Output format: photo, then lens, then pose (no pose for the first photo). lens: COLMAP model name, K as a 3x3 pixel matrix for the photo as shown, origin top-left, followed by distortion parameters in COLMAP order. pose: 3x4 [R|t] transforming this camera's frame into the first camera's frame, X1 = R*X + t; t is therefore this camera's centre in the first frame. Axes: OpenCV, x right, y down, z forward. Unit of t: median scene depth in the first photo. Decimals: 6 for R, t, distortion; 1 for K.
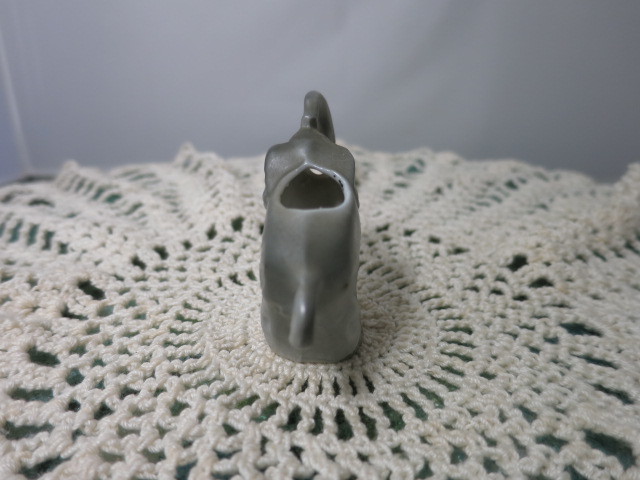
lens RADIAL K [[447.5, 0, 320.0], [0, 447.5, 240.0], [0, 0, 1]] dist [0.007226, 0.001559]
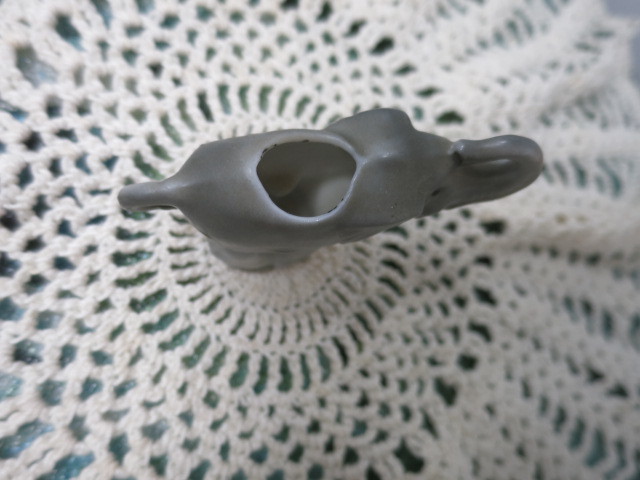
lens RADIAL K [[447.5, 0, 320.0], [0, 447.5, 240.0], [0, 0, 1]] dist [0.007226, 0.001559]
pose [[0.134066, 0.982186, -0.131667, 0.141006], [-0.747973, 0.187451, 0.636709, -0.431850], [0.650048, 0.013122, 0.759780, 0.287641]]
